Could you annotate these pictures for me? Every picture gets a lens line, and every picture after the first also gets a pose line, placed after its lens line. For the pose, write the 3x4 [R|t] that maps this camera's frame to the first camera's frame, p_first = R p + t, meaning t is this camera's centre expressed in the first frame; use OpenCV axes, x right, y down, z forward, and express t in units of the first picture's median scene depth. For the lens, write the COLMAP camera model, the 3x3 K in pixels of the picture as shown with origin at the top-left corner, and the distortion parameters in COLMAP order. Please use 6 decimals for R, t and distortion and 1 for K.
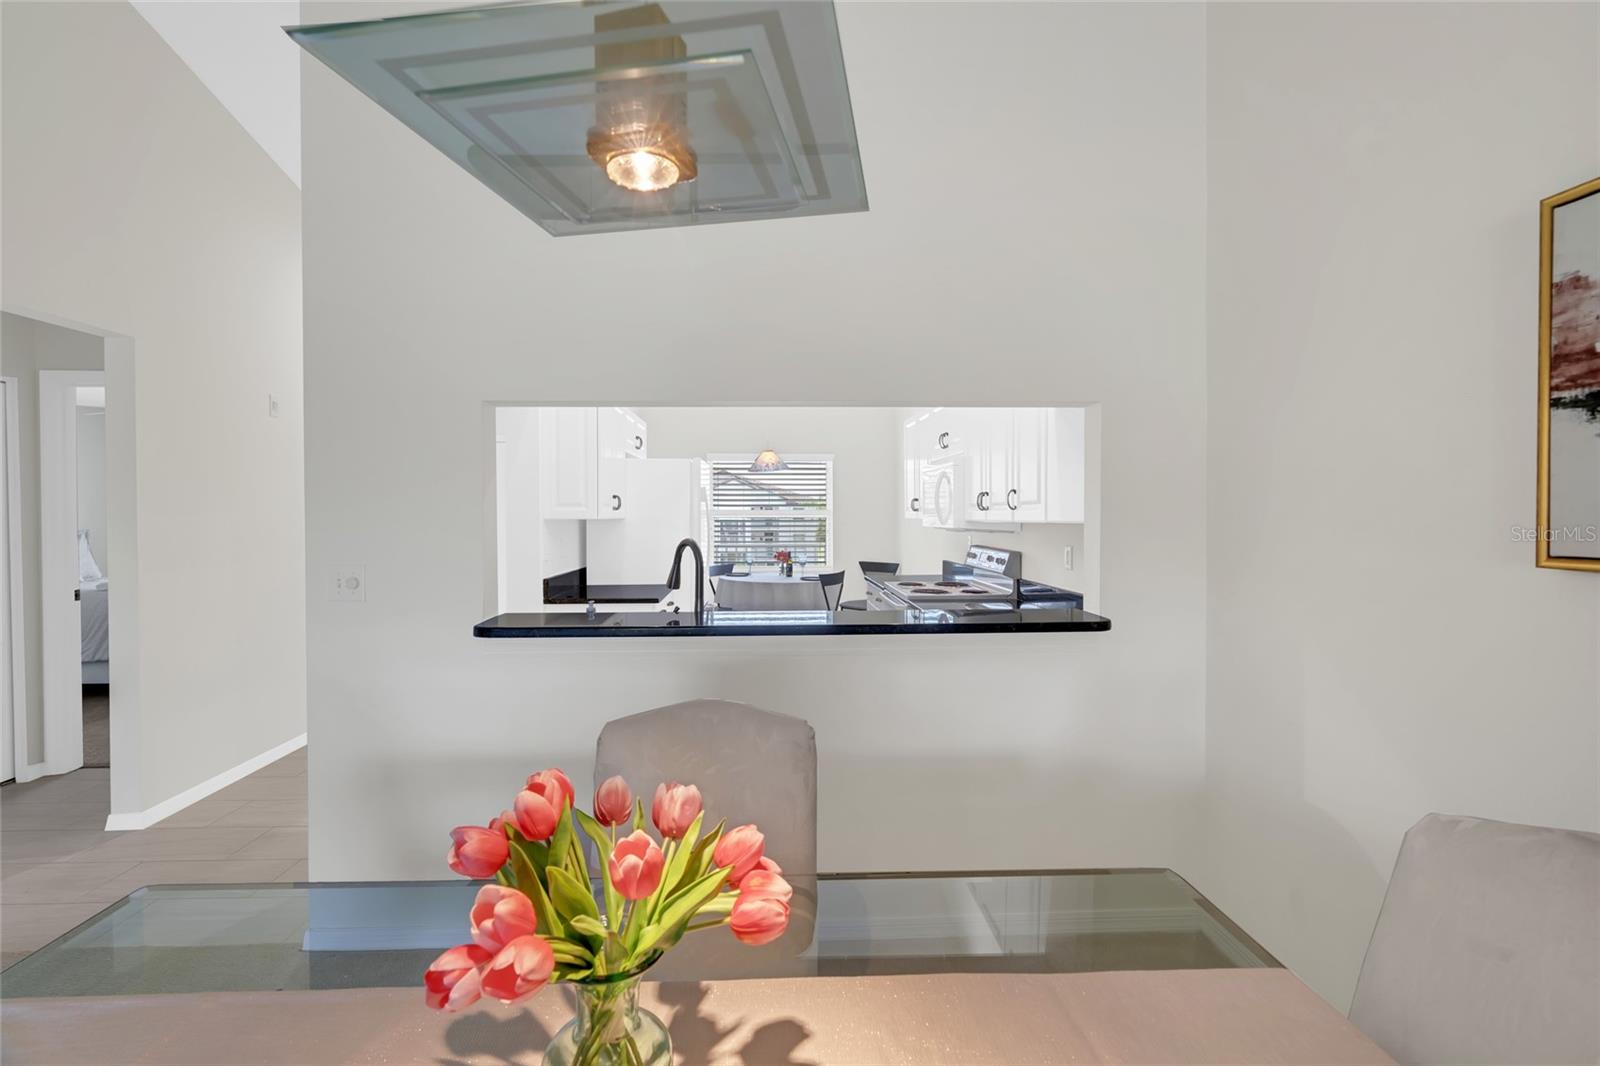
lens RADIAL K [[730.9, 0, 777.5], [0, 730.9, 521.5], [0, 0, 1]] dist [-0.007368, 0.004491]
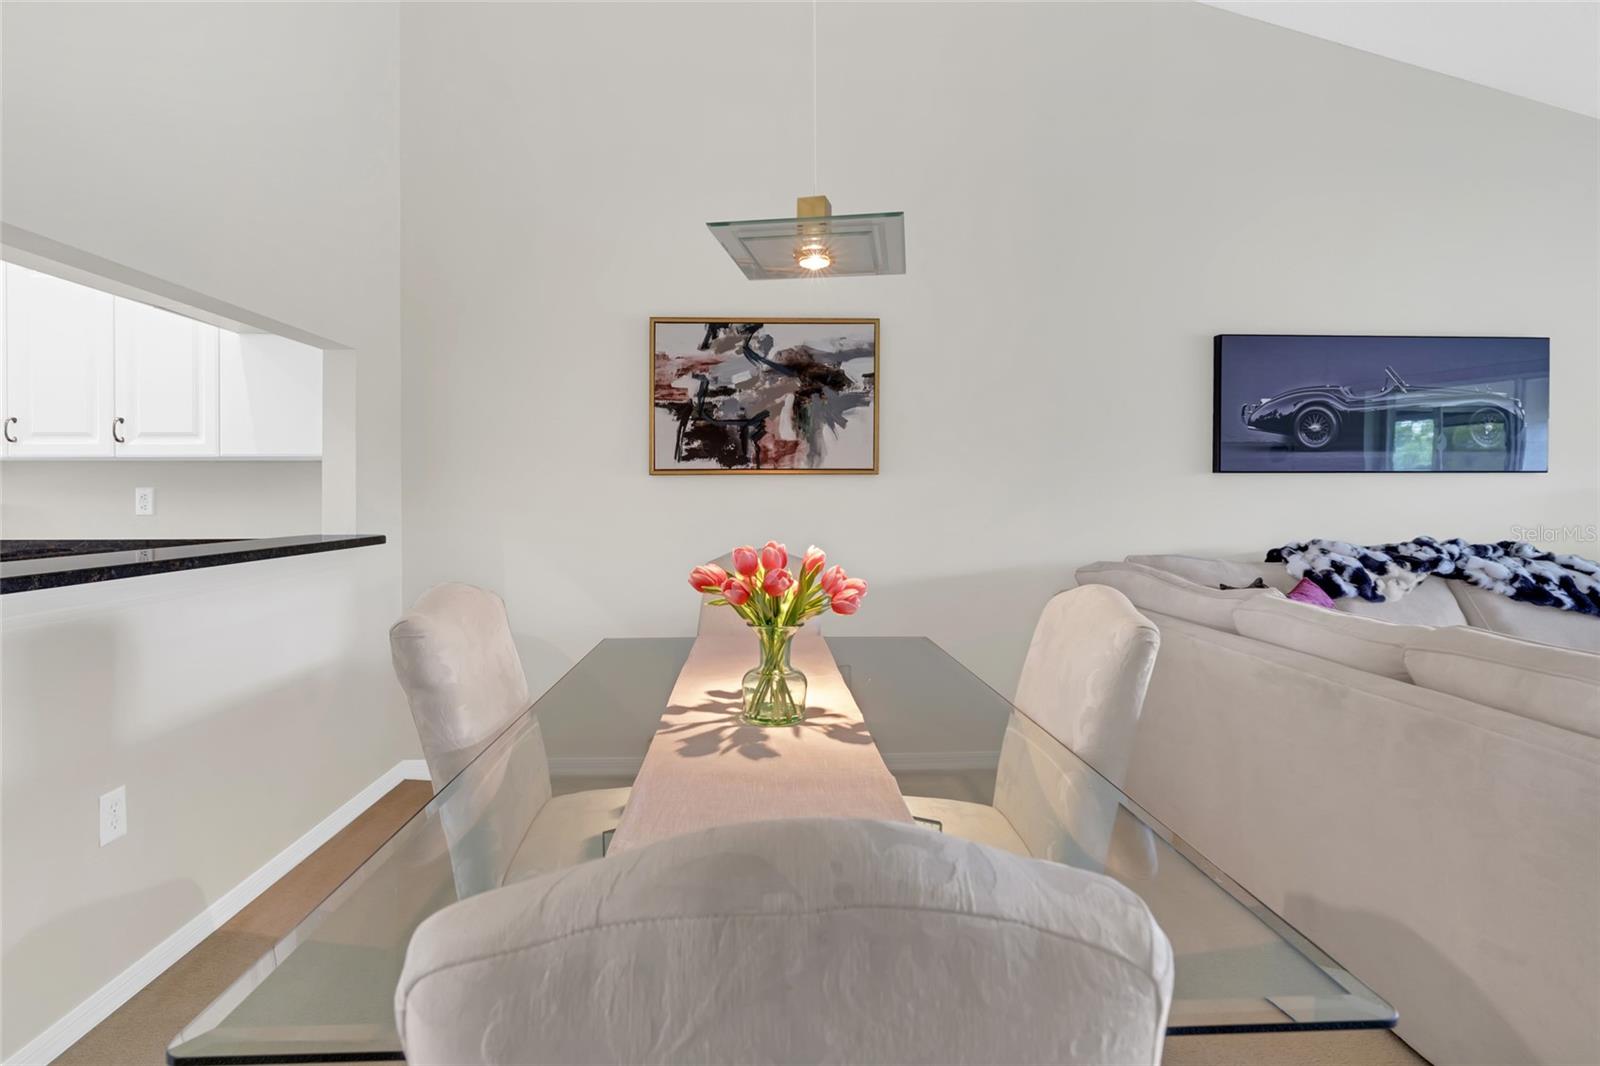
lens RADIAL K [[730.9, 0, 794.2], [0, 730.9, 501.3], [0, 0, 1]] dist [-0.007368, 0.004491]
pose [[-0.016471, -0.003072, 0.999860, -1.208776], [0.013375, 0.999905, 0.003293, 0.136918], [-0.999775, 0.013427, -0.016428, 0.551340]]
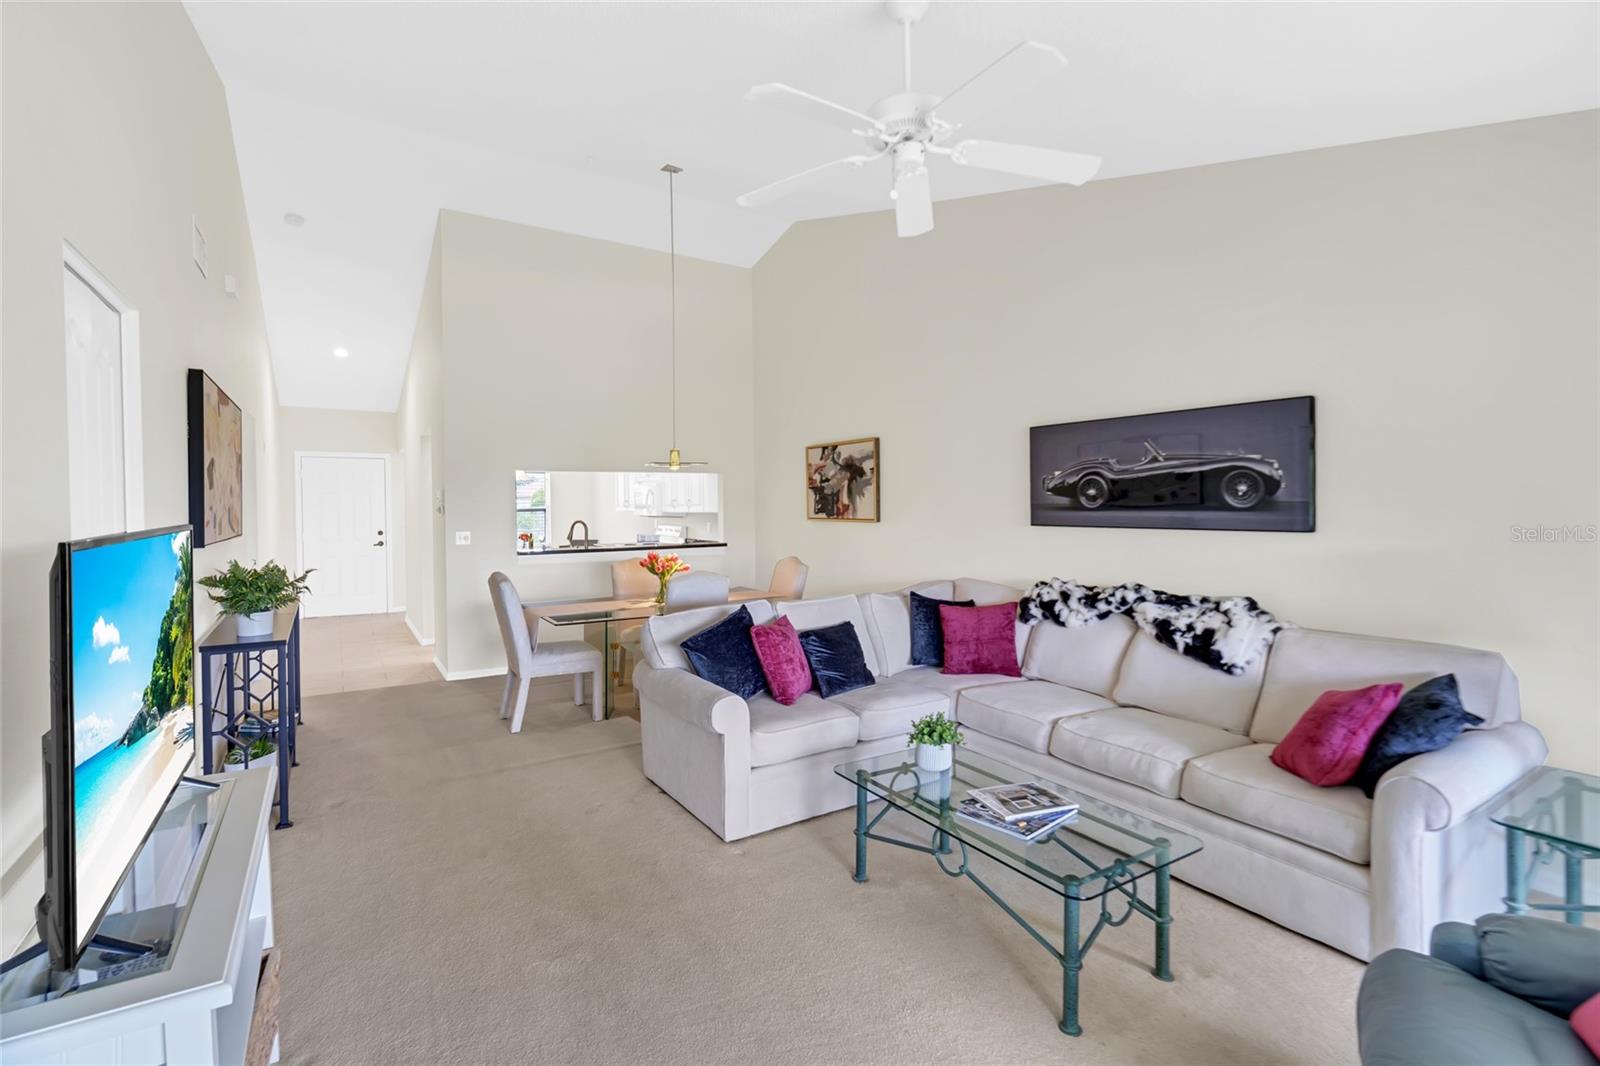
lens RADIAL K [[730.9, 0, 805.3], [0, 730.9, 518.3], [0, 0, 1]] dist [-0.007368, 0.004491]
pose [[0.851090, -0.014535, 0.524818, -1.475533], [0.010753, 0.999890, 0.010255, -0.002825], [-0.524909, -0.003085, 0.851153, -3.018968]]
